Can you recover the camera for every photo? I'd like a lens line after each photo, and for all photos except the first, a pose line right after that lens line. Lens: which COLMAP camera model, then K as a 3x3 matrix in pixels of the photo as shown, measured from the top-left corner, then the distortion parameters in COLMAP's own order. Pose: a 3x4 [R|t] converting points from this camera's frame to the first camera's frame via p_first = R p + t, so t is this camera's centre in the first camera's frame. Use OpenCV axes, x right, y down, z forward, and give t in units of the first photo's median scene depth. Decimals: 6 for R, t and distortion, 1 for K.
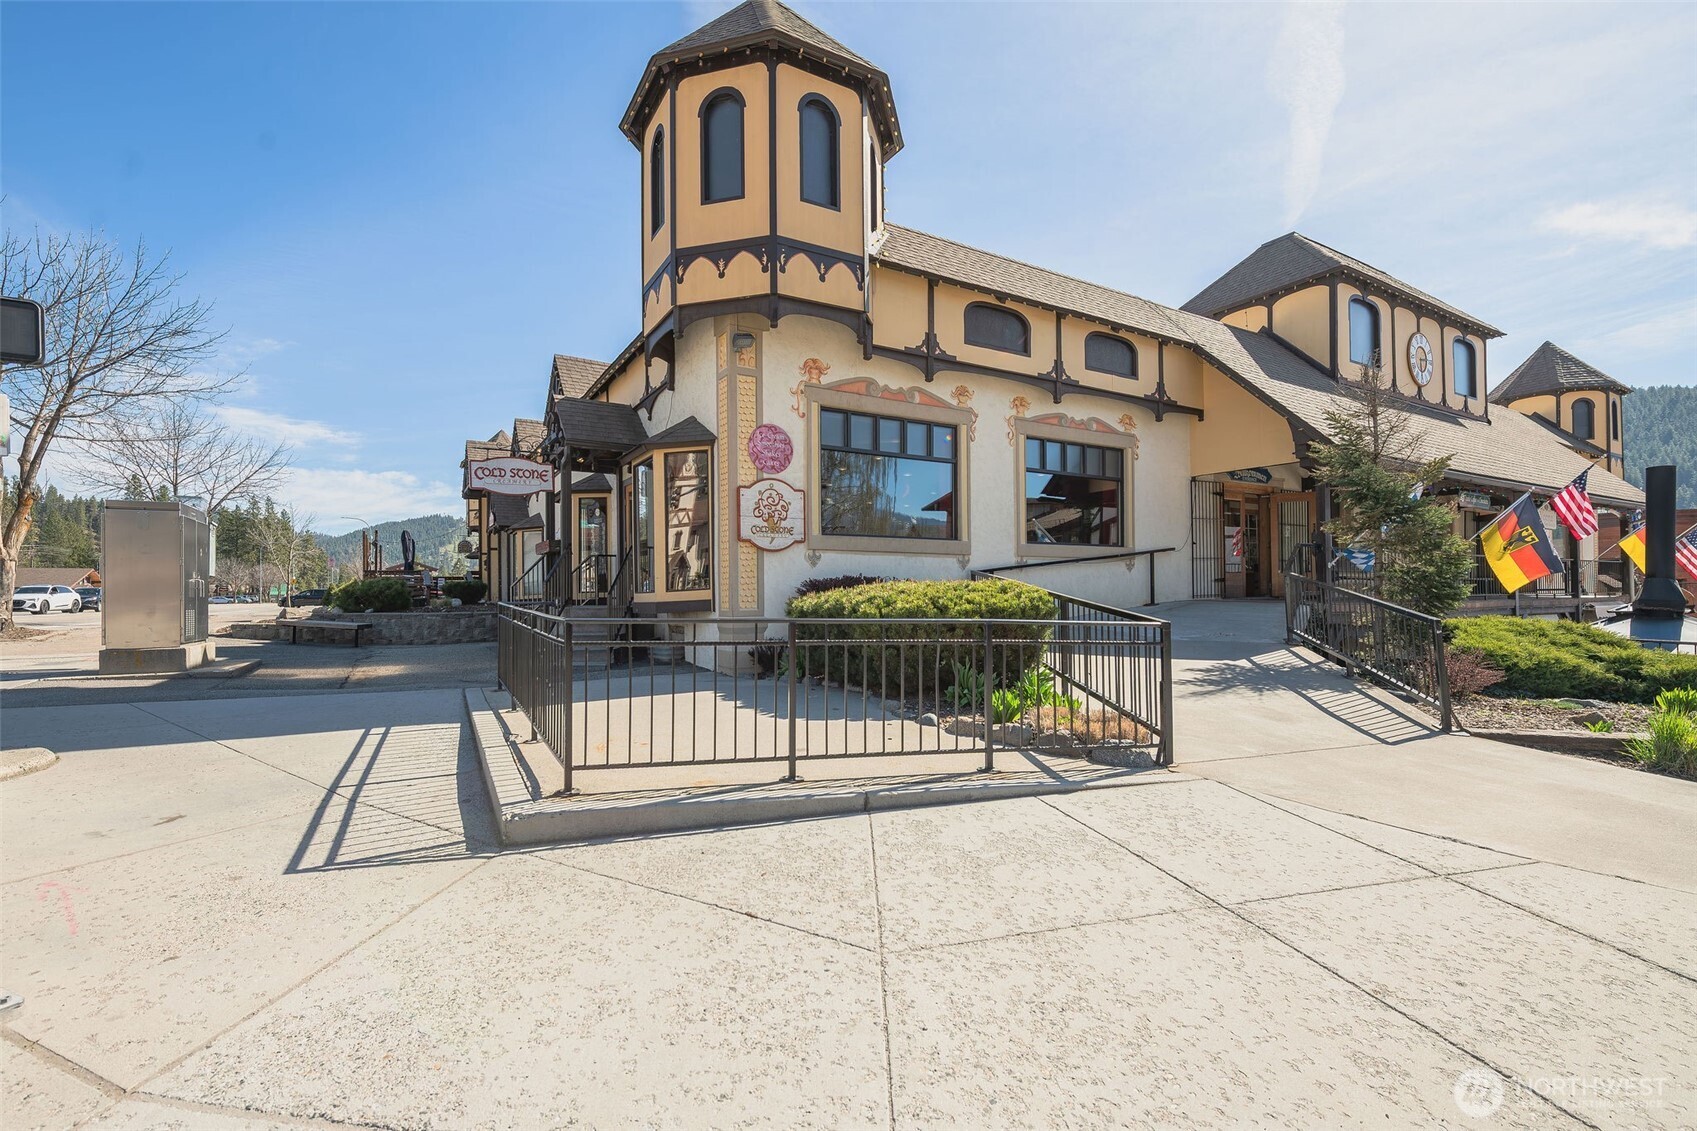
lens RADIAL K [[741.9, 0, 799.9], [0, 741.9, 600.3], [0, 0, 1]] dist [0.004454, -0.002043]
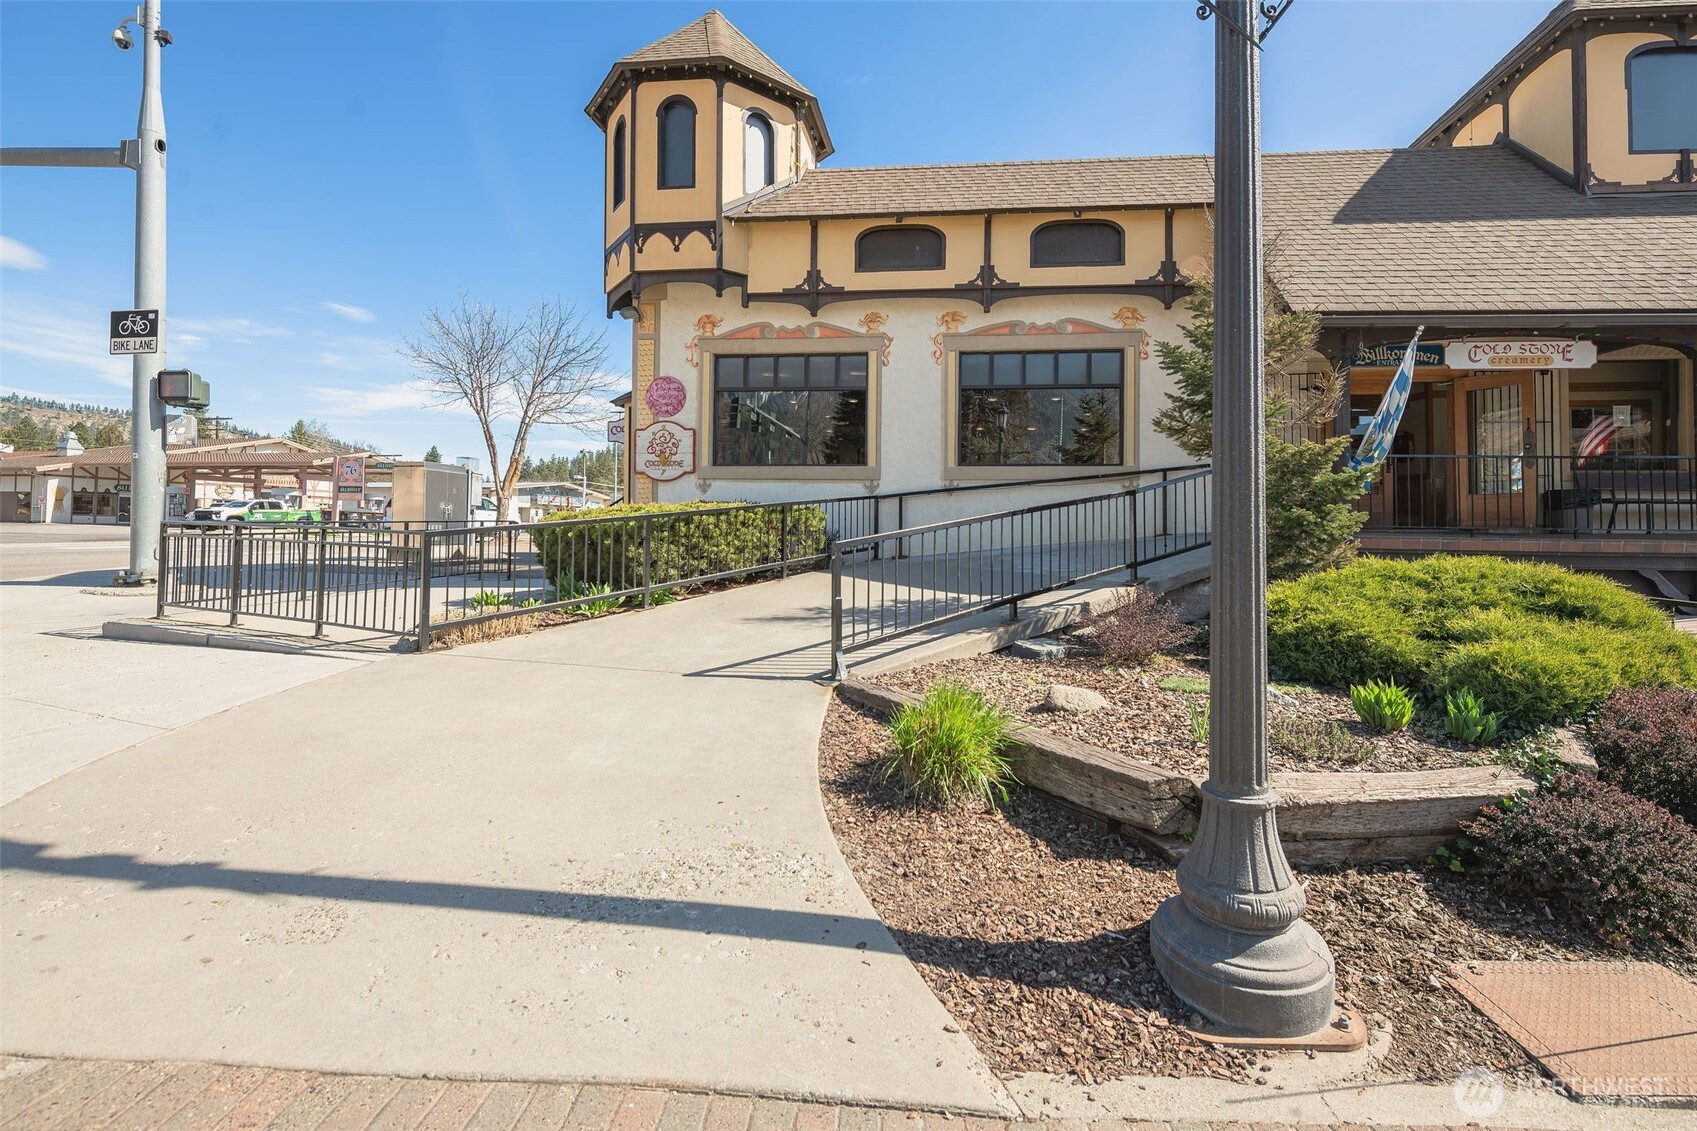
lens RADIAL K [[741.9, 0, 879.1], [0, 741.9, 557.8], [0, 0, 1]] dist [0.004454, -0.002043]
pose [[0.821939, 0.012239, -0.569445, 0.825287], [-0.019339, 0.999792, -0.006425, 0.052432], [0.569248, 0.016293, 0.822005, 0.183734]]
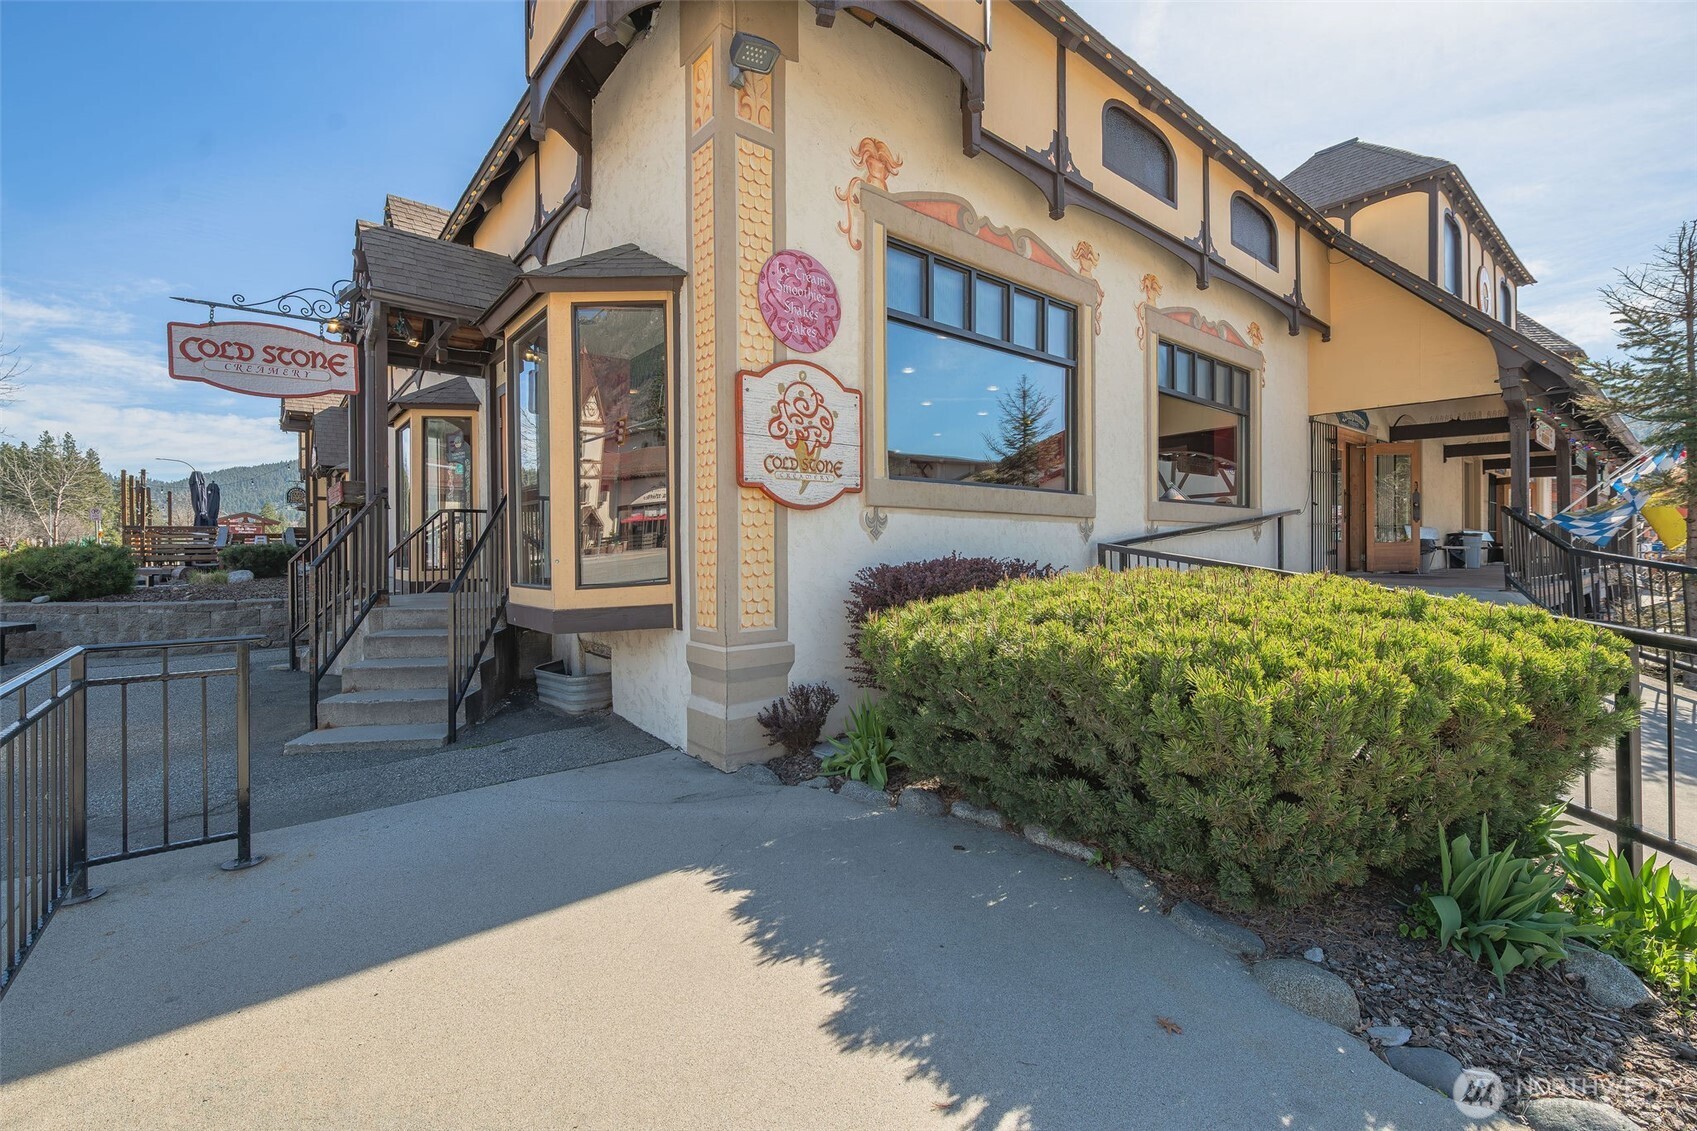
lens RADIAL K [[741.9, 0, 864.3], [0, 741.9, 556.2], [0, 0, 1]] dist [0.004454, -0.002043]
pose [[0.979975, -0.000098, 0.199119, -0.084649], [0.000260, 1.000000, -0.000787, -0.029784], [-0.199119, 0.000823, 0.979975, 0.445837]]
